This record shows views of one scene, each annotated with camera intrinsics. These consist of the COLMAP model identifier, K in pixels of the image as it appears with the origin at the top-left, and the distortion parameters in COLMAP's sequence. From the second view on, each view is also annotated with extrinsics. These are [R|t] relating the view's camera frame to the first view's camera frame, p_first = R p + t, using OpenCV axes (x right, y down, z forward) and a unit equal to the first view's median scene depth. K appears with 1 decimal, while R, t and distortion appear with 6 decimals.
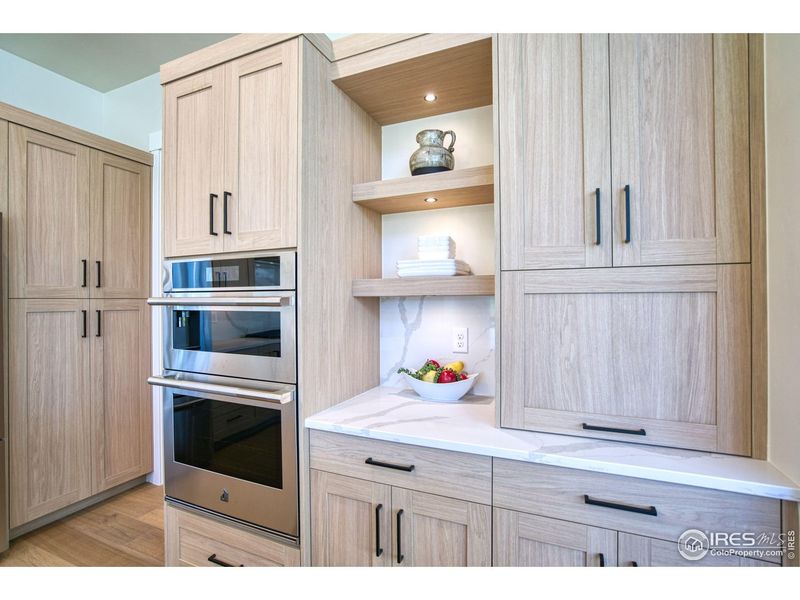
lens RADIAL K [[373.5, 0, 412.7], [0, 373.5, 301.6], [0, 0, 1]] dist [-0.024790, 0.000469]
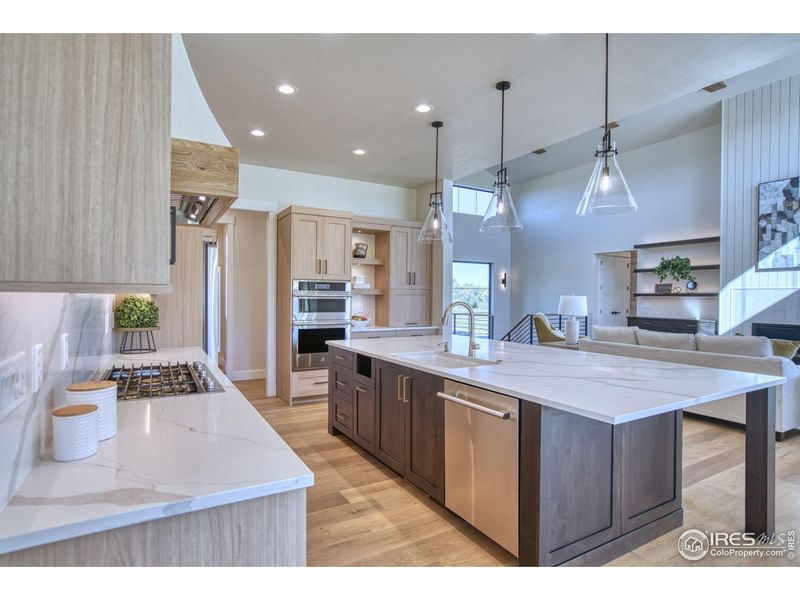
lens RADIAL K [[426.6, 0, 400.9], [0, 426.6, 302.5], [0, 0, 1]] dist [-0.007820, 0.004385]
pose [[0.602009, -0.002132, 0.798486, -2.829804], [-0.009947, 0.999899, 0.010169, 0.013855], [-0.798427, -0.014064, 0.601927, -1.580402]]
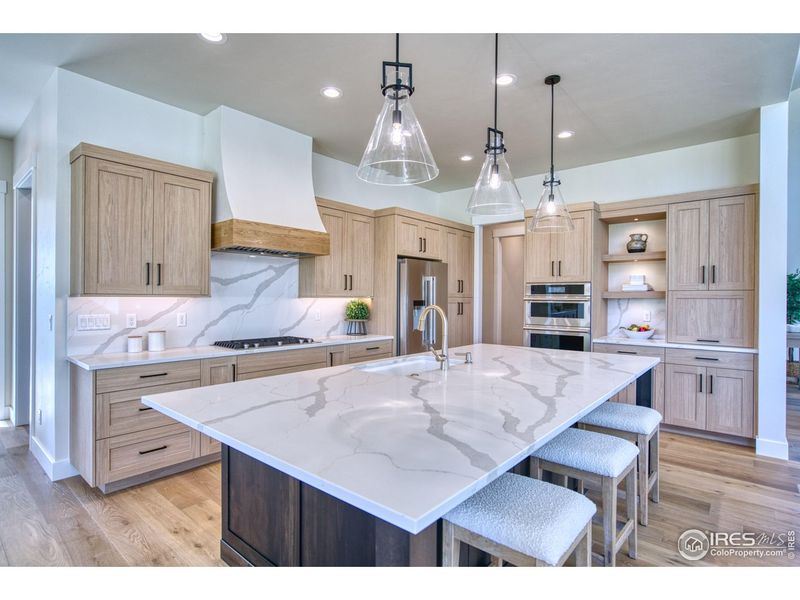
lens RADIAL K [[426.6, 0, 401.6], [0, 426.6, 302.1], [0, 0, 1]] dist [-0.007820, 0.004385]
pose [[0.958915, 0.013112, -0.283389, -0.698584], [-0.011241, 0.999903, 0.008230, 0.005688], [0.283469, -0.004706, 0.958970, -2.383328]]
